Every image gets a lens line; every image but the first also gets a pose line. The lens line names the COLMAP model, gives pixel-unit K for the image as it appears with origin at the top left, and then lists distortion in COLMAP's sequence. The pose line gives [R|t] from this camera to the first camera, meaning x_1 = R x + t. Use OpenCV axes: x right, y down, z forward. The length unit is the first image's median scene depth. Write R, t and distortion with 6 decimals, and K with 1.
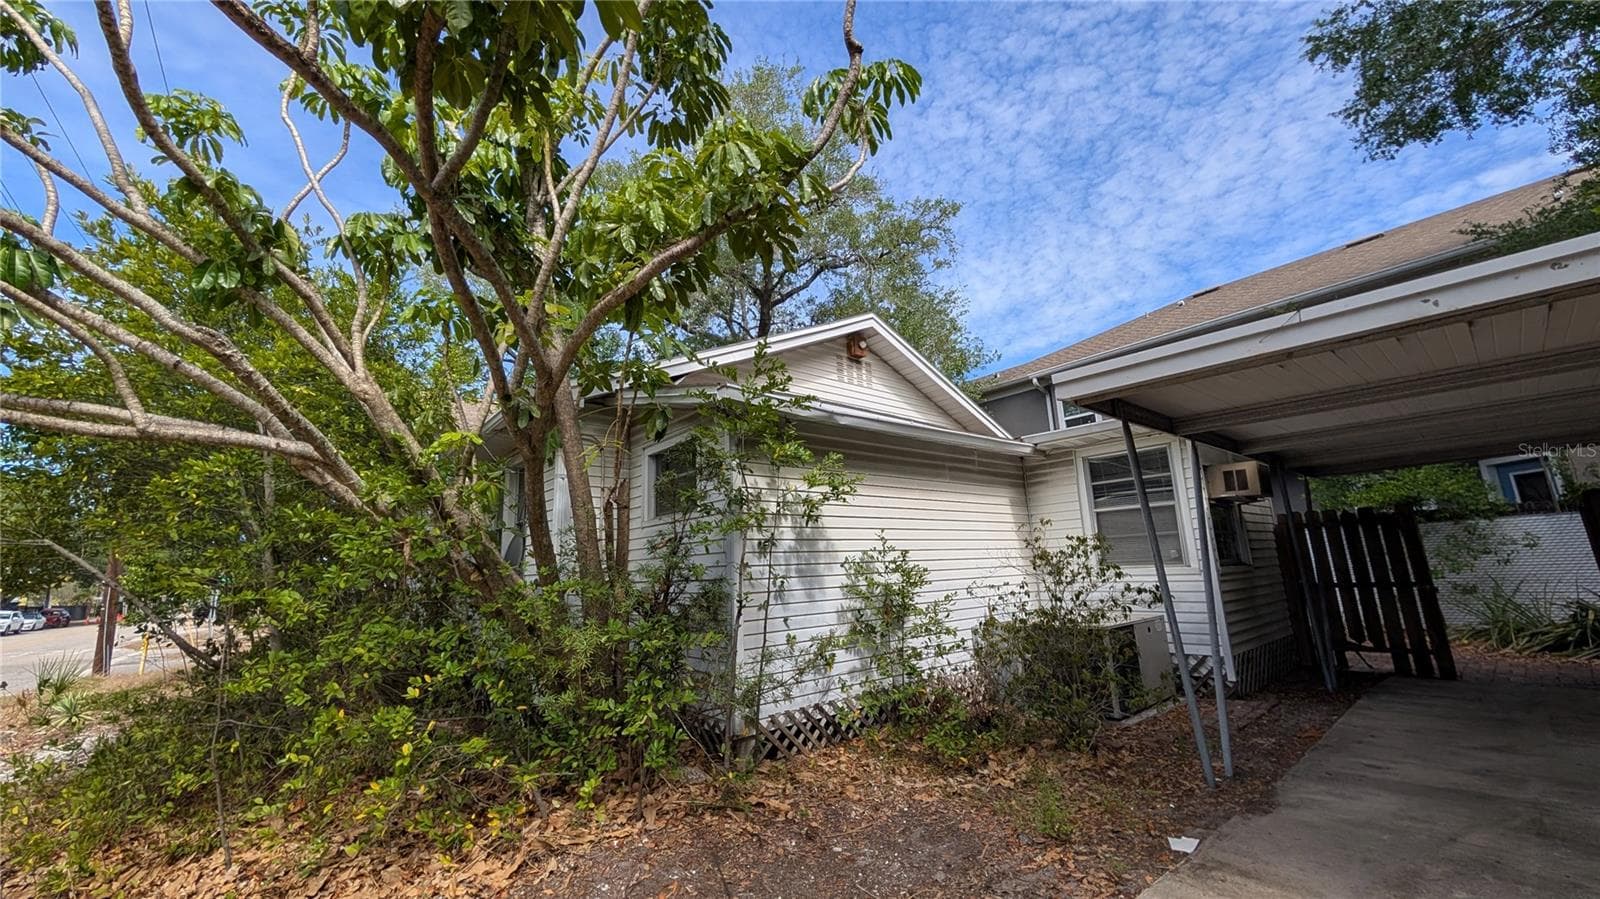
lens RADIAL K [[603.9, 0, 798.1], [0, 603.9, 451.3], [0, 0, 1]] dist [0.001423, -0.000091]
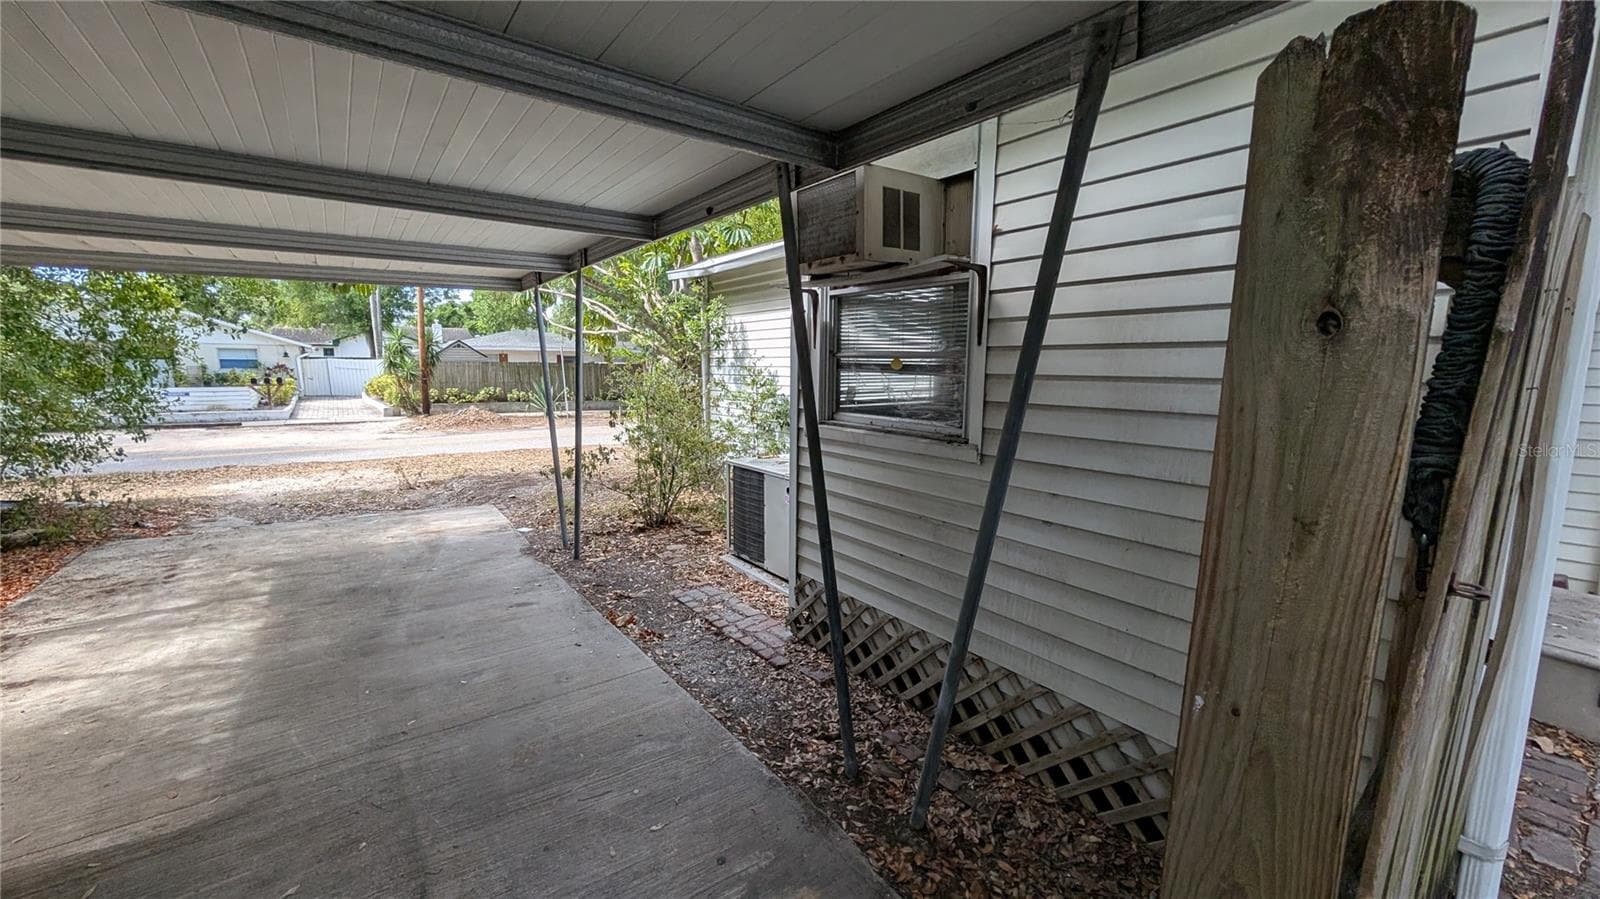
lens RADIAL K [[603.9, 0, 798.1], [0, 603.9, 451.3], [0, 0, 1]] dist [0.001423, -0.000091]
pose [[-0.053298, 0.185953, -0.981112, 1.274837], [0.192792, 0.965939, 0.172604, 0.125606], [0.979791, -0.179951, -0.087333, 1.080157]]
